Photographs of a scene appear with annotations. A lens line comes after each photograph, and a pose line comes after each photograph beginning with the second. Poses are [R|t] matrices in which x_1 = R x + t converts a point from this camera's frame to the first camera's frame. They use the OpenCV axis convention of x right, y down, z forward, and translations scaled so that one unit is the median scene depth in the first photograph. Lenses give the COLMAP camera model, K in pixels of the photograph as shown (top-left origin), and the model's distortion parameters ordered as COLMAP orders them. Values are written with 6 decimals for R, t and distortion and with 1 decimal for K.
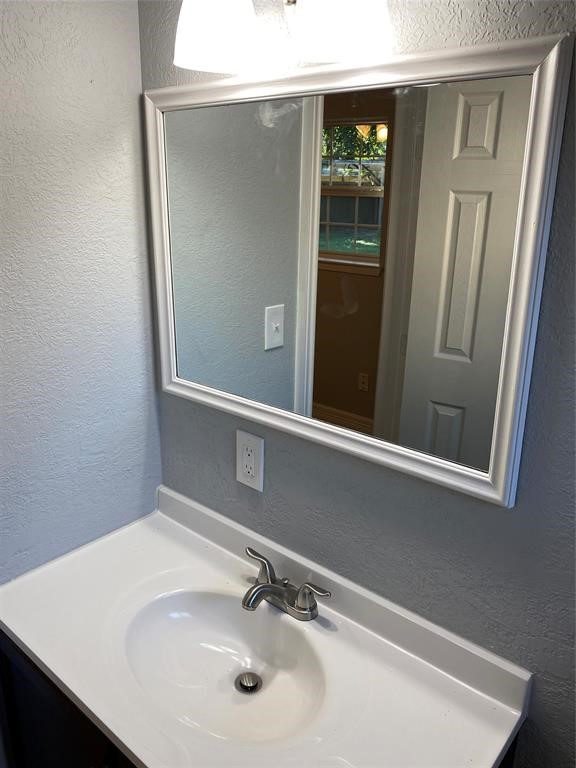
lens RADIAL K [[600.6, 0, 280.7], [0, 600.6, 386.7], [0, 0, 1]] dist [0.071657, -0.078571]
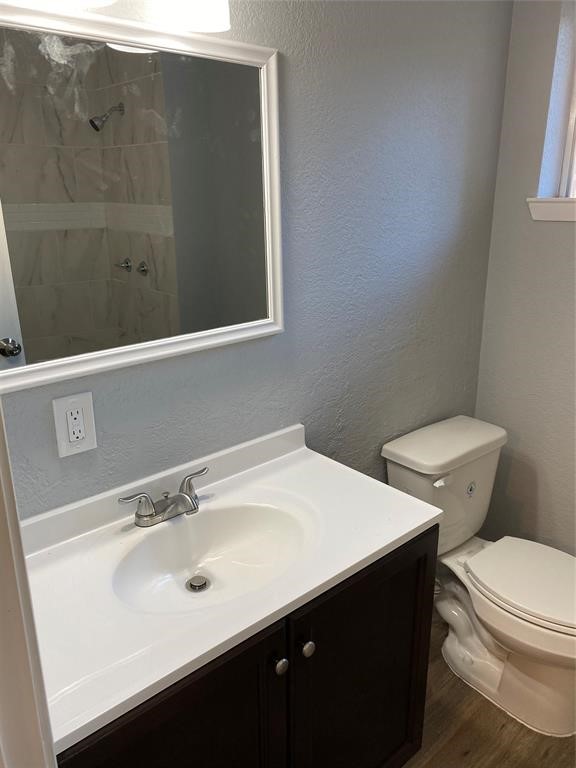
lens RADIAL K [[600.6, 0, 280.7], [0, 600.6, 386.7], [0, 0, 1]] dist [0.071657, -0.078571]
pose [[0.125966, -0.326505, 0.936764, -1.070092], [0.320478, 0.907048, 0.273053, -0.105145], [-0.938843, 0.265817, 0.218895, 0.581861]]
